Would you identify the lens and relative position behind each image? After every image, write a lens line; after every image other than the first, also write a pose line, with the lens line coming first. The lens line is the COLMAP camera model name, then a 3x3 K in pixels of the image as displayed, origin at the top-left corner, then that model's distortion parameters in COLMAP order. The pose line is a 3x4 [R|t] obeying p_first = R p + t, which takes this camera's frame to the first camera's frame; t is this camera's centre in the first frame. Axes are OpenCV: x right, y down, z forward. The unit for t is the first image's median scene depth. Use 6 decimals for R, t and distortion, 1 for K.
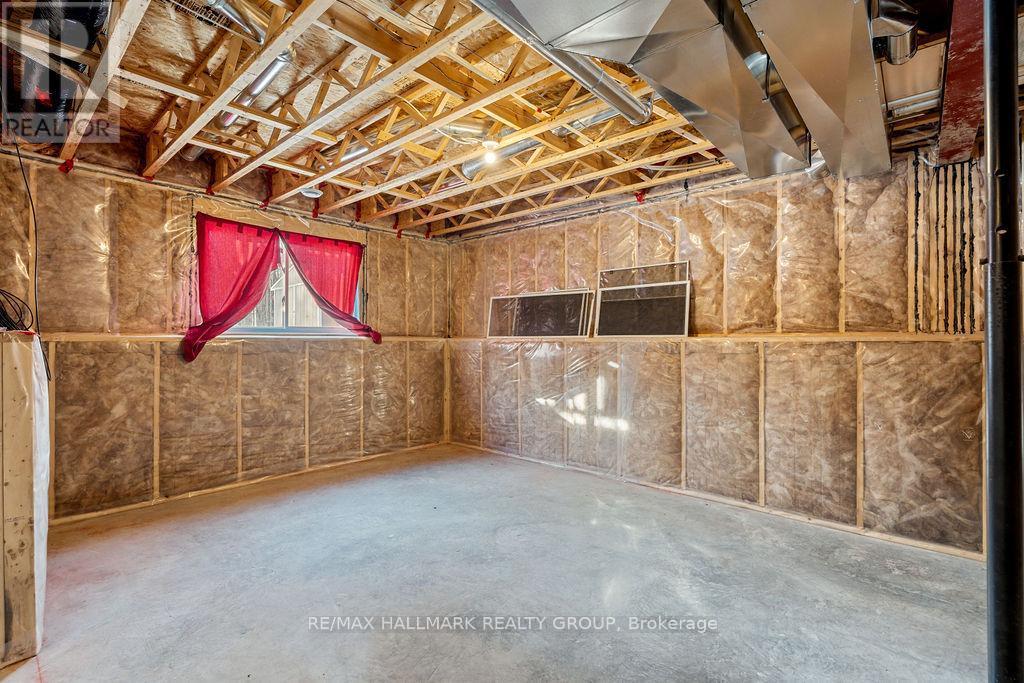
lens RADIAL K [[457.7, 0, 513.5], [0, 457.7, 338.6], [0, 0, 1]] dist [-0.002110, -0.000224]
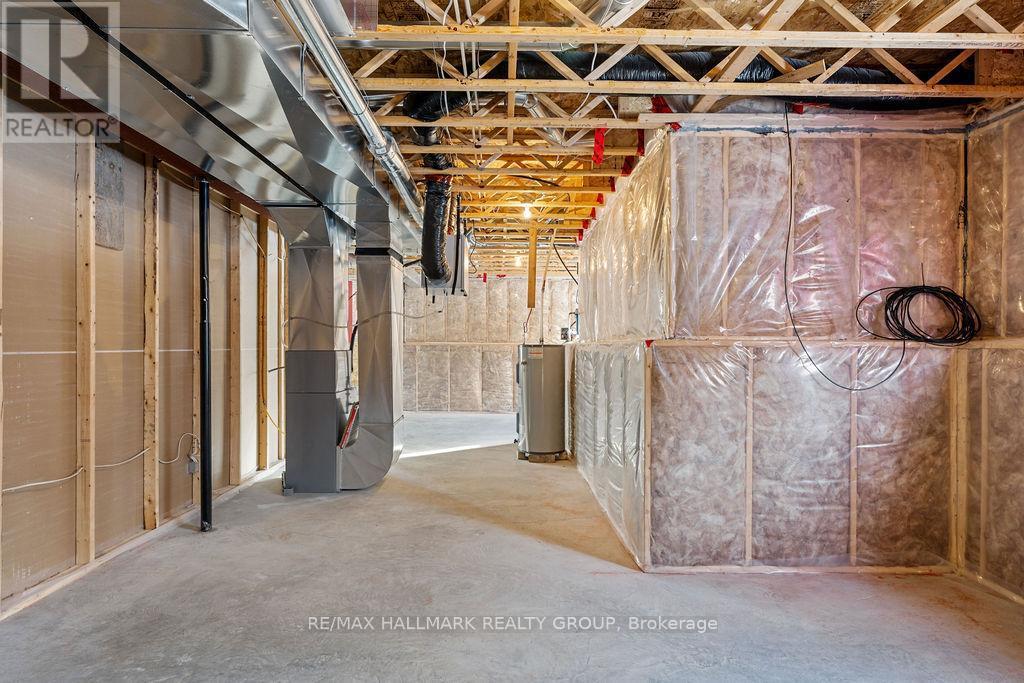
lens RADIAL K [[557.3, 0, 506.5], [0, 557.3, 331.9], [0, 0, 1]] dist [0.001326, 0.000823]
pose [[-0.741131, -0.017423, -0.671134, 0.234377], [-0.008093, 0.999822, -0.017019, 0.000392], [0.671311, -0.007181, -0.741141, 1.127782]]
